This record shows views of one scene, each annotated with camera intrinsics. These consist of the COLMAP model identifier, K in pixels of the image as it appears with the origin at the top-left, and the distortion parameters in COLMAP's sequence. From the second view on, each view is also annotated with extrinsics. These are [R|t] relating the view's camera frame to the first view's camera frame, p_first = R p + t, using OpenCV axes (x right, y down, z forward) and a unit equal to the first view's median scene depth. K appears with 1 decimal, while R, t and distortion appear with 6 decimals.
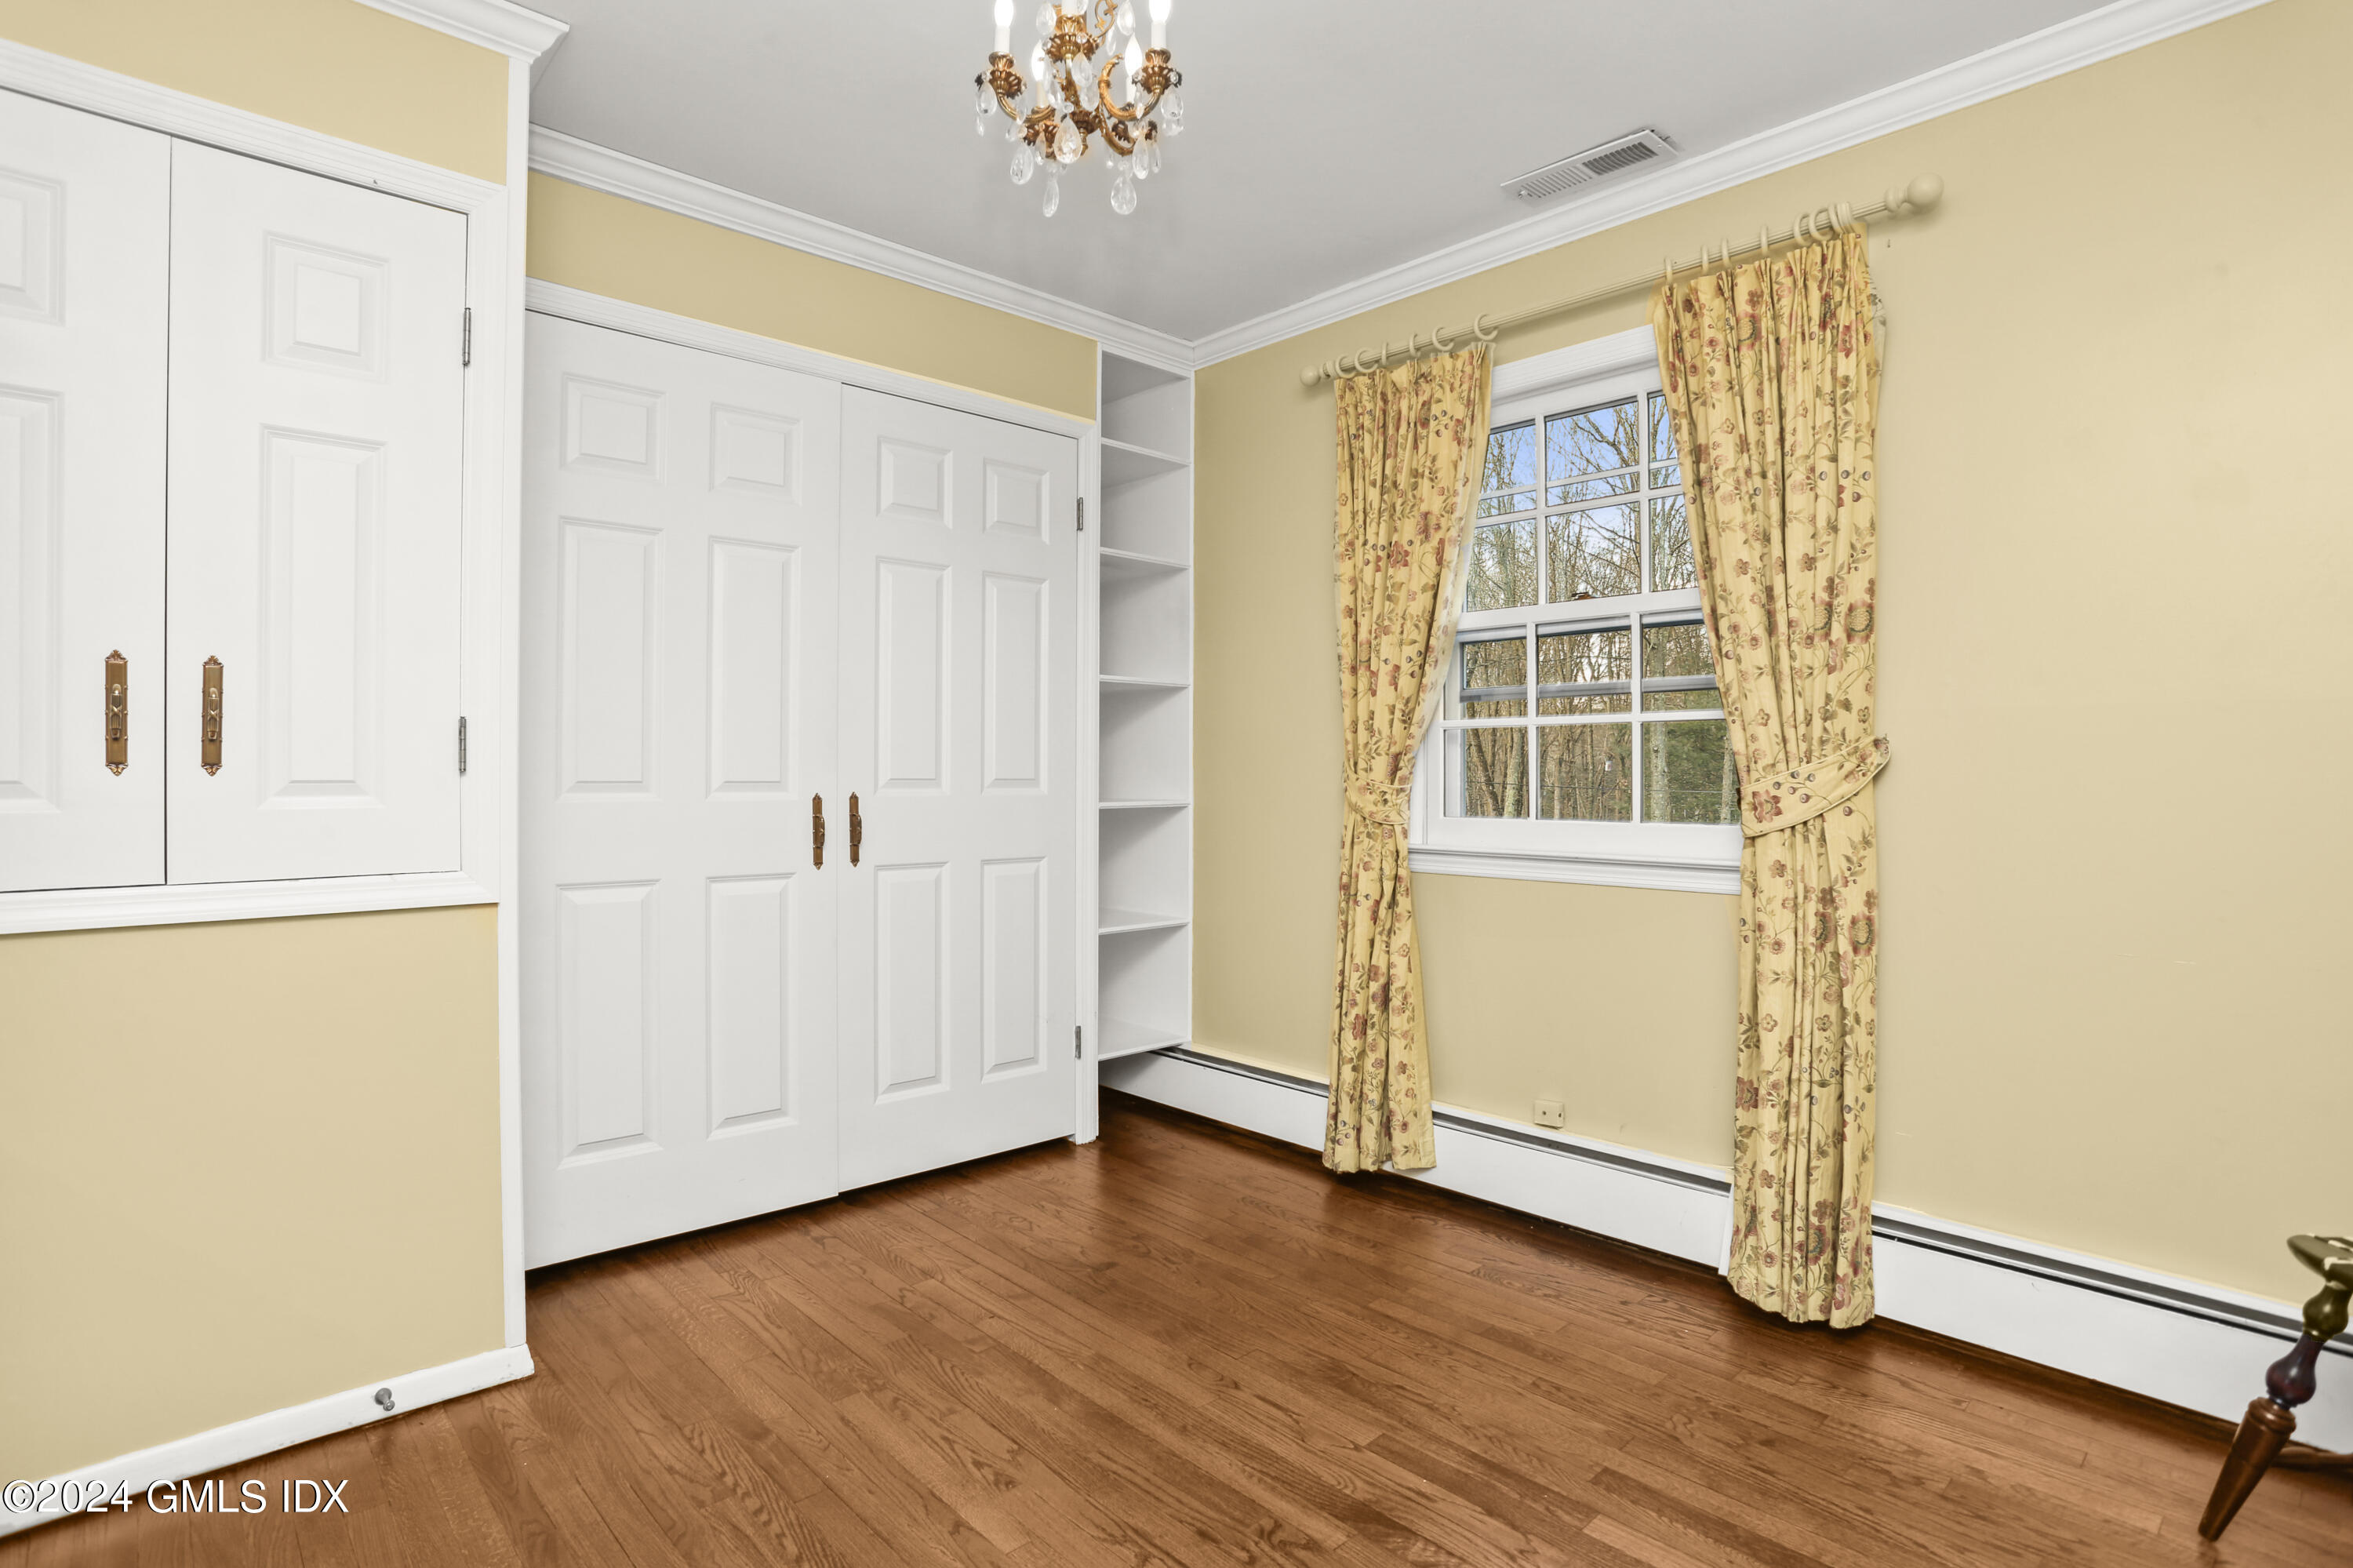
lens RADIAL K [[1192.9, 0, 1180.5], [0, 1192.9, 762.7], [0, 0, 1]] dist [-0.083951, 0.038685]
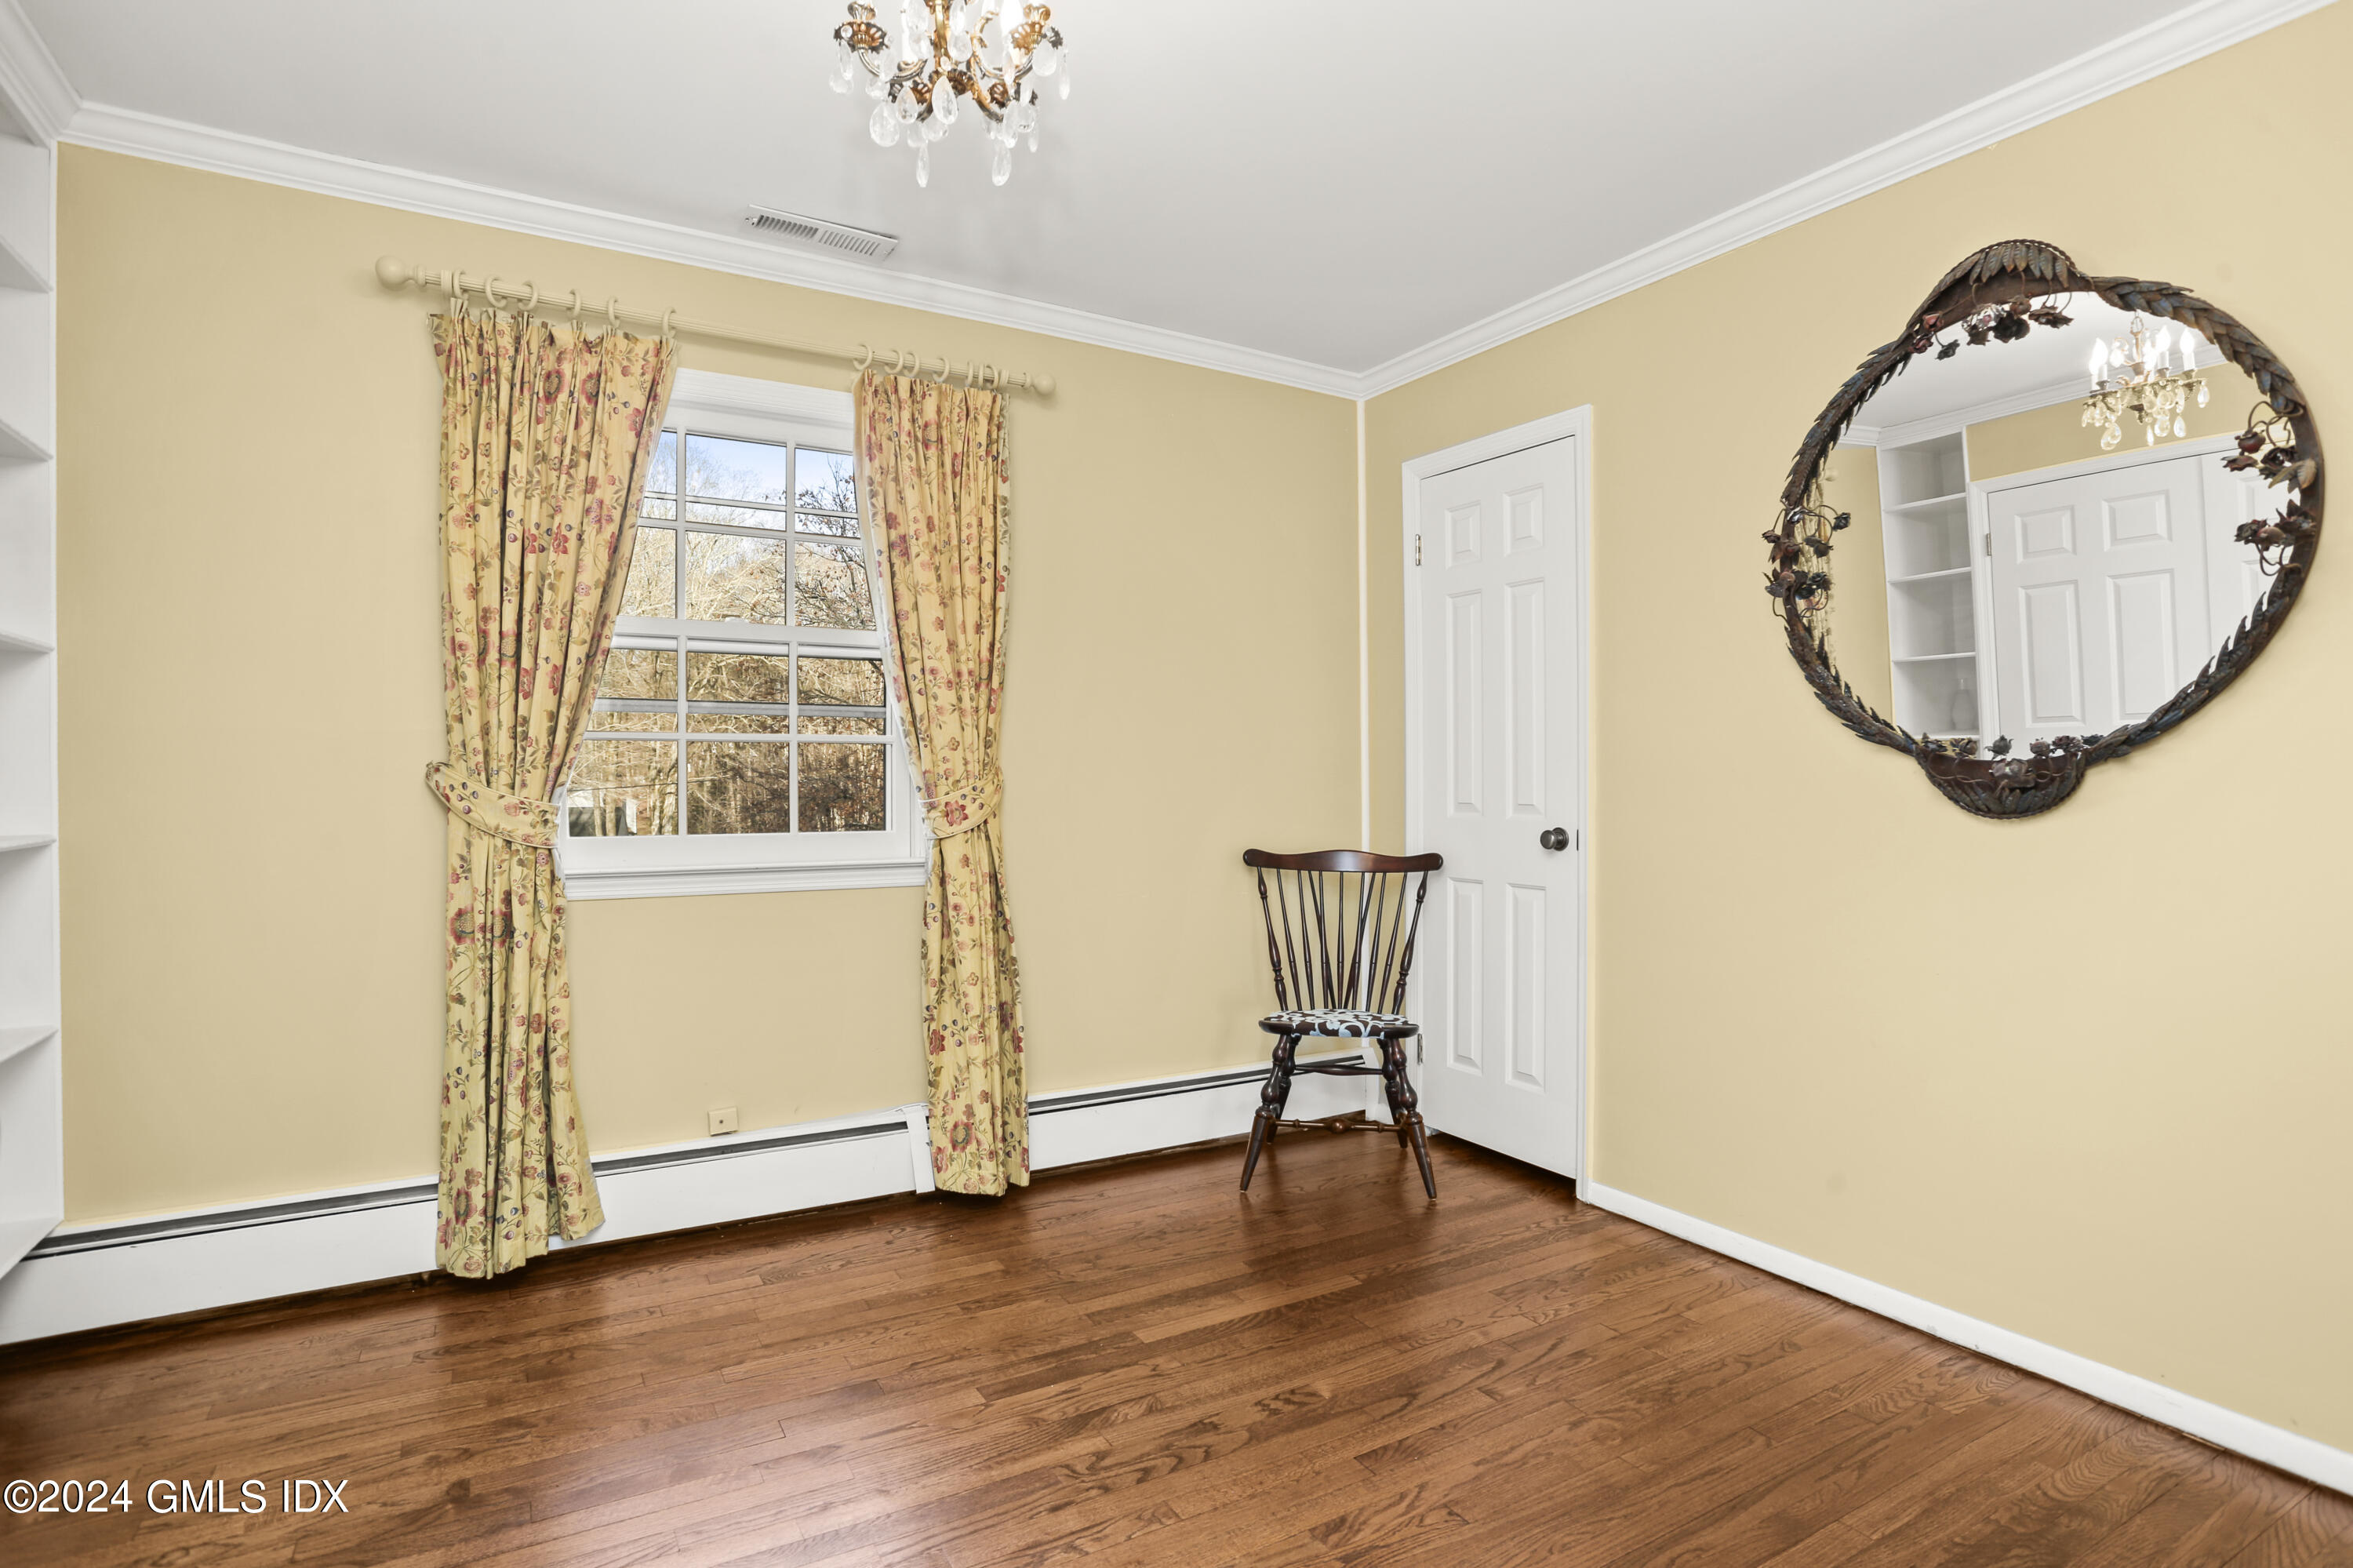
lens RADIAL K [[1178.3, 0, 1169.3], [0, 1178.3, 793.5], [0, 0, 1]] dist [-0.081638, 0.041701]
pose [[0.214759, -0.009543, 0.976620, -0.655447], [-0.006010, 0.999920, 0.011093, -0.000218], [-0.976649, -0.008252, 0.214684, 0.454952]]
